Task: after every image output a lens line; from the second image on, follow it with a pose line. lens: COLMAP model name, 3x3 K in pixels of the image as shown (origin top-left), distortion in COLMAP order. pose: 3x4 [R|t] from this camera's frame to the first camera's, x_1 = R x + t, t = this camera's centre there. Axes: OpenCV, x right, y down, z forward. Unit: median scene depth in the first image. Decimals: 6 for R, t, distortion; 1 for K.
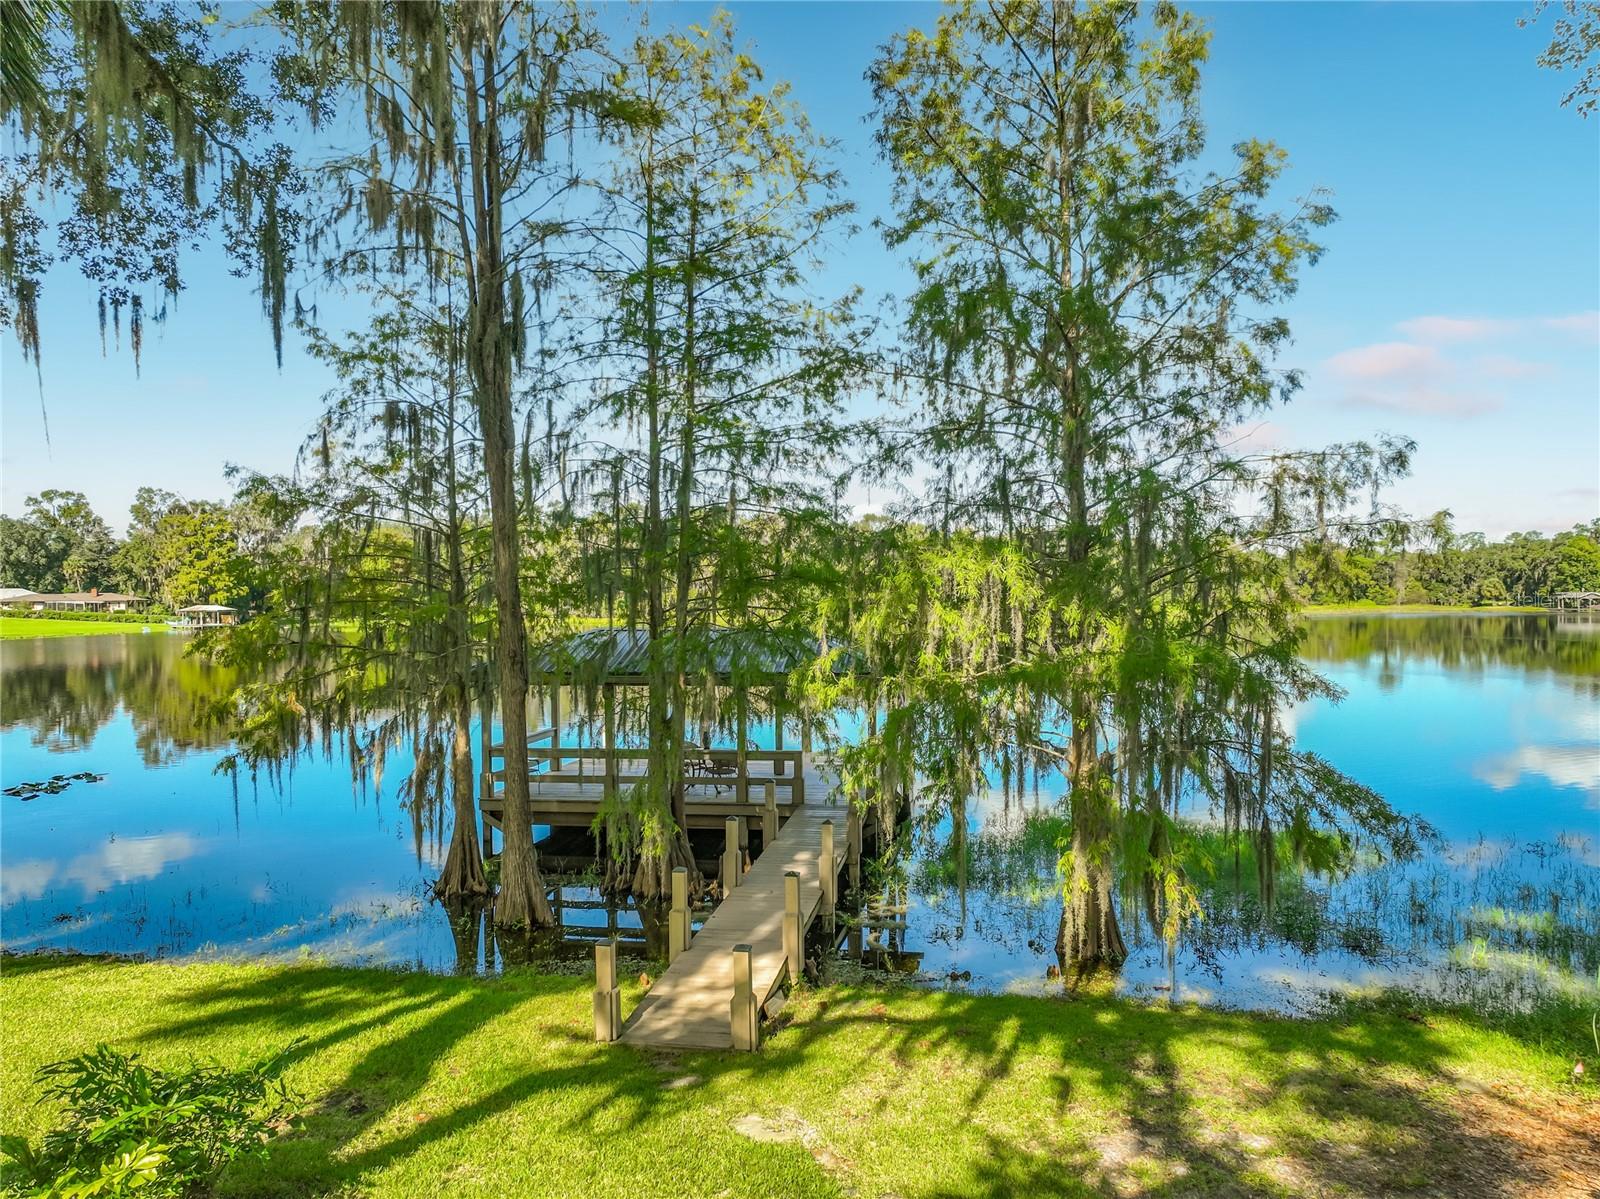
lens RADIAL K [[1117.4, 0, 795.3], [0, 1117.4, 595.1], [0, 0, 1]] dist [0.015284, 0.004191]
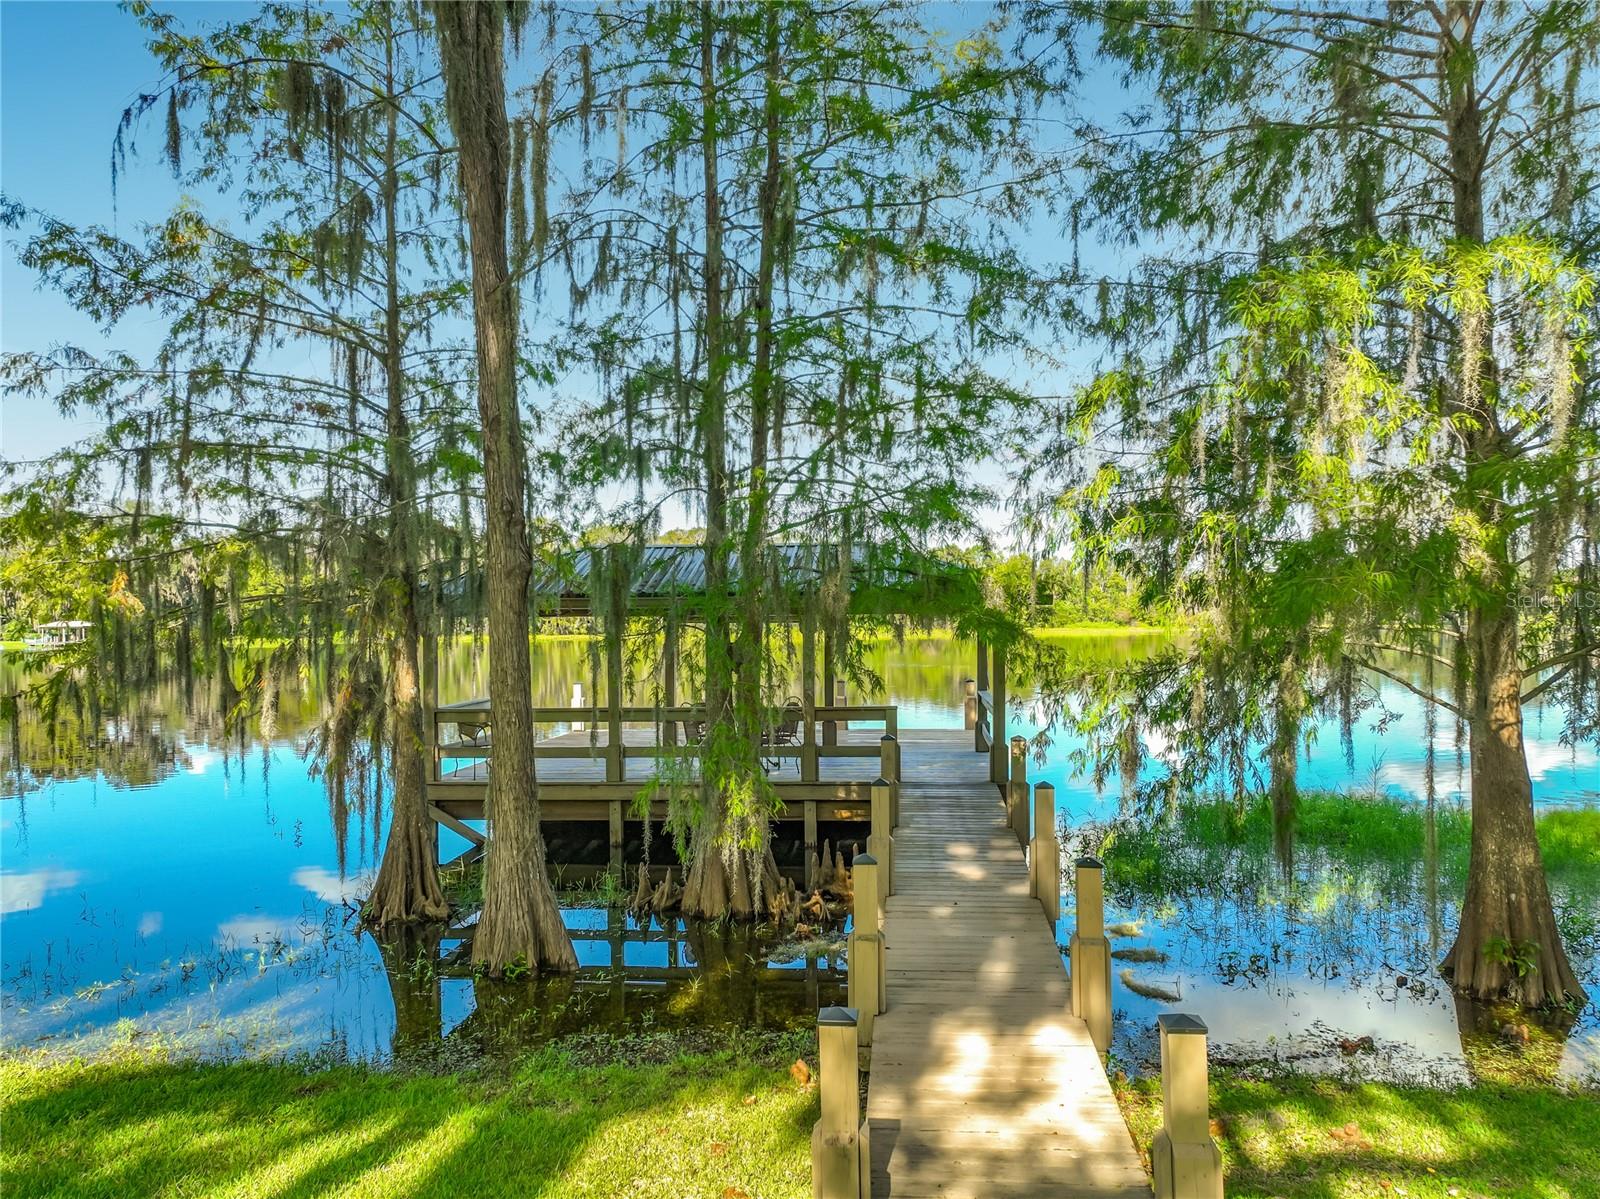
lens RADIAL K [[1117.4, 0, 805.2], [0, 1117.4, 607.1], [0, 0, 1]] dist [0.015284, 0.004191]
pose [[0.995768, 0.001780, 0.091887, -0.140198], [-0.000655, 0.999924, -0.012271, 0.103678], [-0.091901, 0.012159, 0.995694, 0.370766]]
